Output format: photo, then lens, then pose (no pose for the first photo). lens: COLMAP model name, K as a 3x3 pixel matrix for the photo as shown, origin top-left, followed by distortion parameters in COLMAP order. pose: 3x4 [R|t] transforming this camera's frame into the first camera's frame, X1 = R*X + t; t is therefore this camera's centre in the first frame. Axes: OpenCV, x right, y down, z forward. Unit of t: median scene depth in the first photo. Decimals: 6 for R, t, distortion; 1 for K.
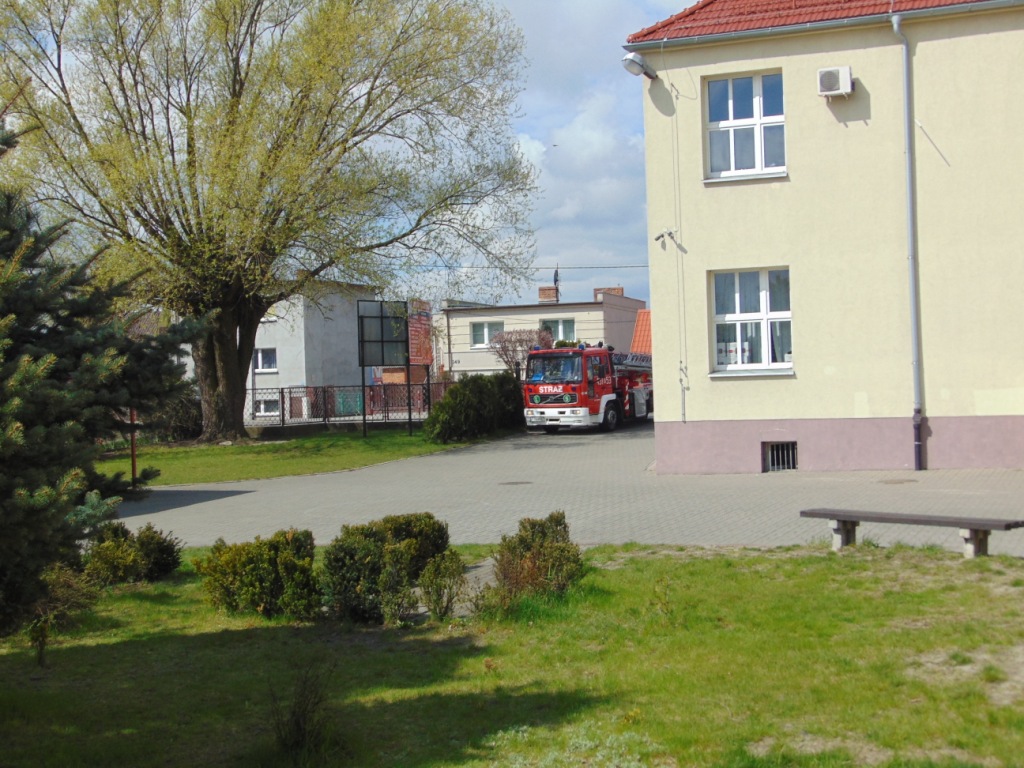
lens RADIAL K [[1479.5, 0, 512.0], [0, 1479.5, 384.0], [0, 0, 1]] dist [-0.004555, 0.026657]
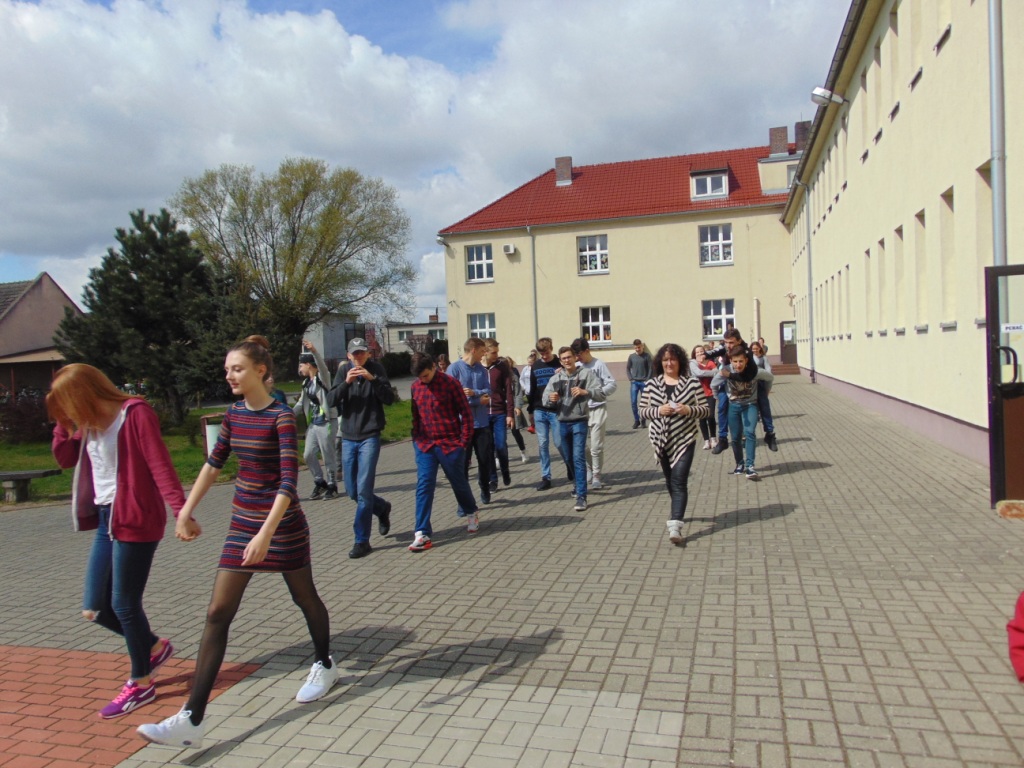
lens RADIAL K [[760.8, 0, 509.4], [0, 760.8, 378.1], [0, 0, 1]] dist [-0.038628, 0.073924]
pose [[0.994884, -0.014153, 0.100026, 0.064235], [0.011844, 0.999650, 0.023642, 0.012216], [-0.100325, -0.022336, 0.994704, -0.458197]]
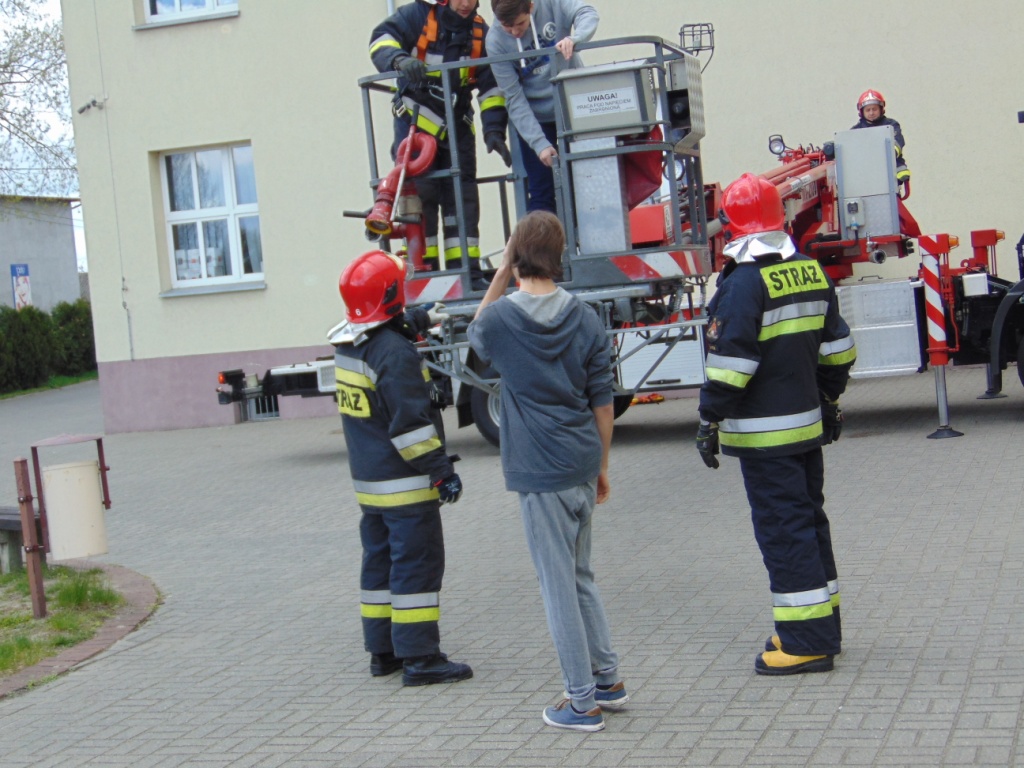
lens RADIAL K [[1748.7, 0, 530.6], [0, 1748.7, 382.3], [0, 0, 1]] dist [0.017097, 0.119257]
pose [[0.995439, -0.058127, 0.075649, 0.244625], [0.054726, 0.997428, 0.046282, 0.006809], [-0.078144, -0.041931, 0.996060, 0.120640]]
